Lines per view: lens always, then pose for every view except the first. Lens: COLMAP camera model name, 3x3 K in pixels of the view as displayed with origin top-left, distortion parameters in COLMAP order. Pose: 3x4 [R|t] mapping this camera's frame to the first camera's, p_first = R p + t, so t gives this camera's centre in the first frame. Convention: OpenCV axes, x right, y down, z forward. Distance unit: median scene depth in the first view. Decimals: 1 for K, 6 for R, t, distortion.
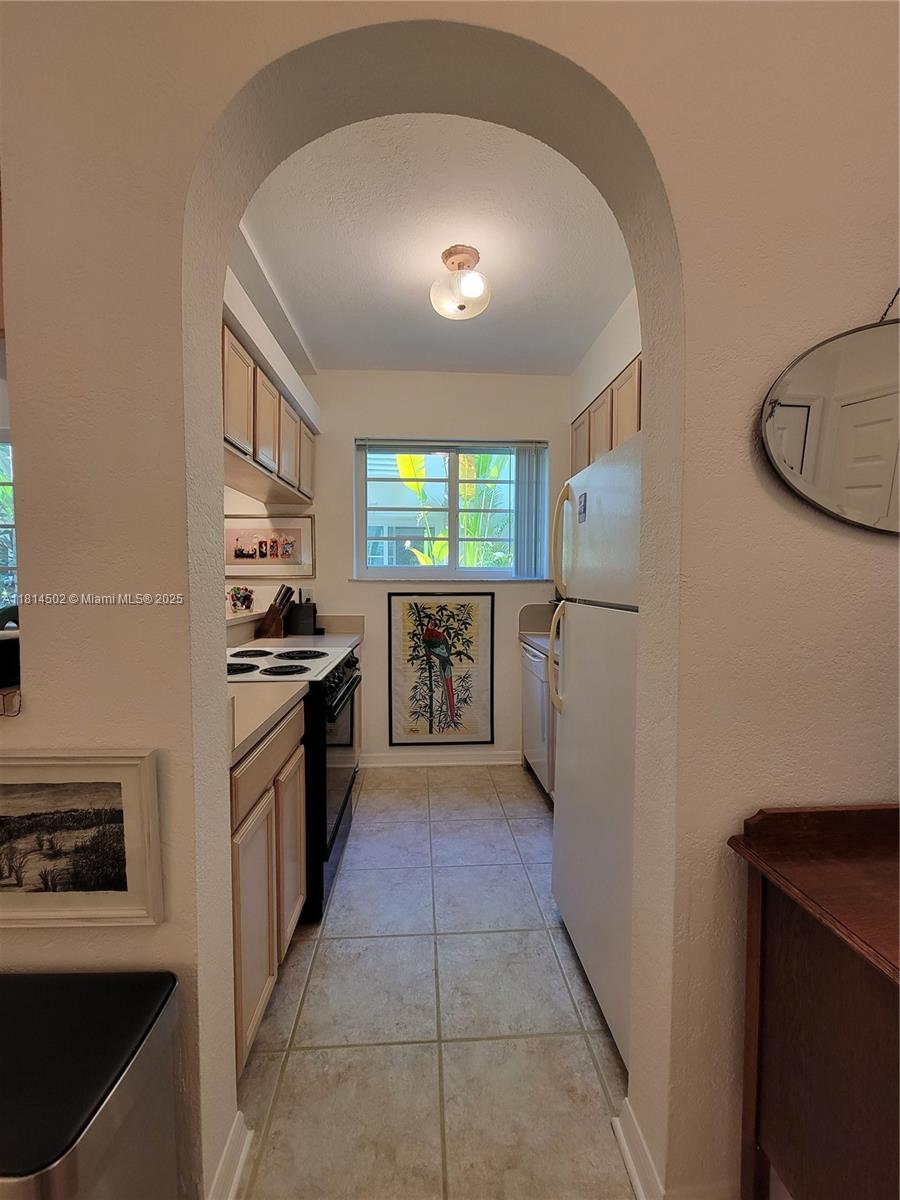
lens RADIAL K [[483.5, 0, 453.7], [0, 483.5, 599.5], [0, 0, 1]] dist [-0.004026, -0.000969]
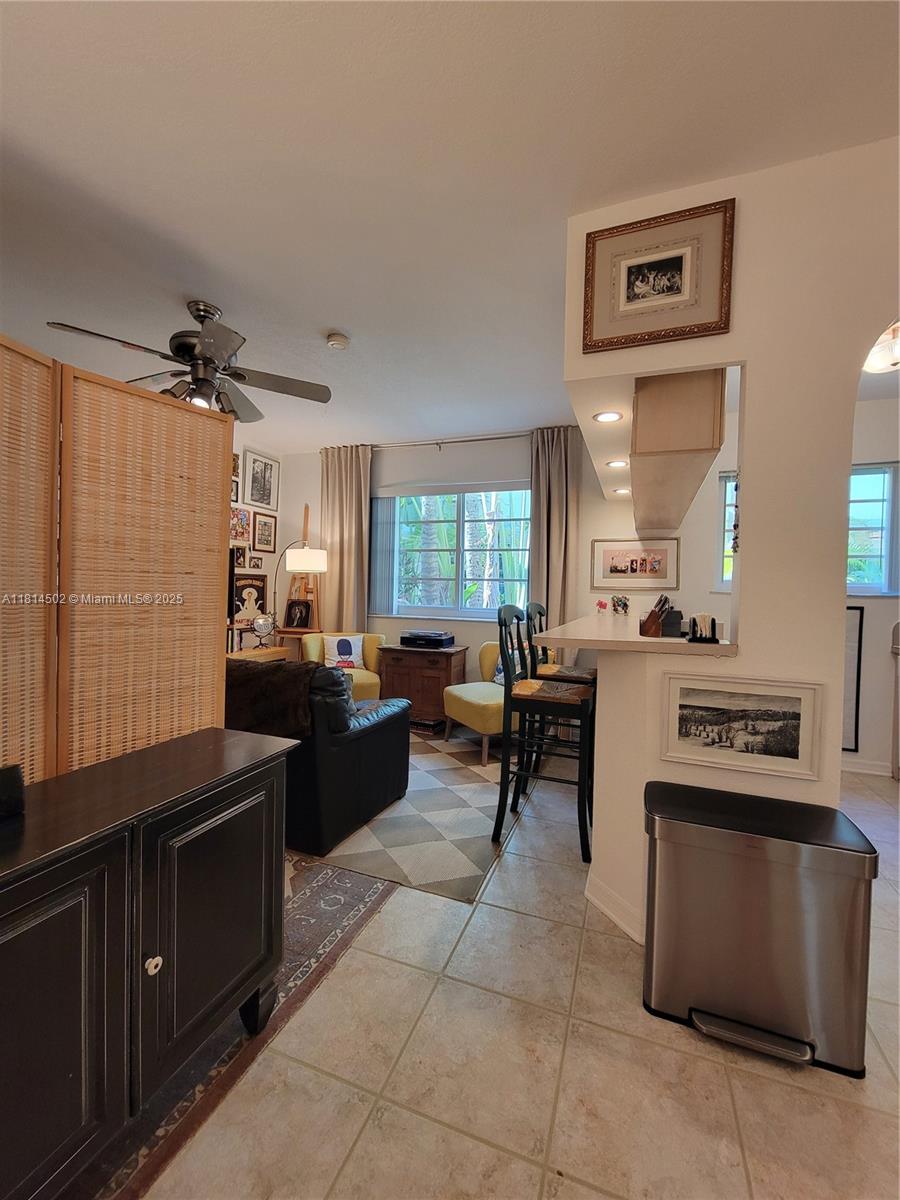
lens RADIAL K [[483.5, 0, 451.6], [0, 483.5, 600.9], [0, 0, 1]] dist [-0.004026, -0.000969]
pose [[0.912368, 0.027214, -0.408465, -0.337420], [-0.038092, 0.999103, -0.018517, 0.028778], [0.407595, 0.032453, 0.912586, -0.350844]]
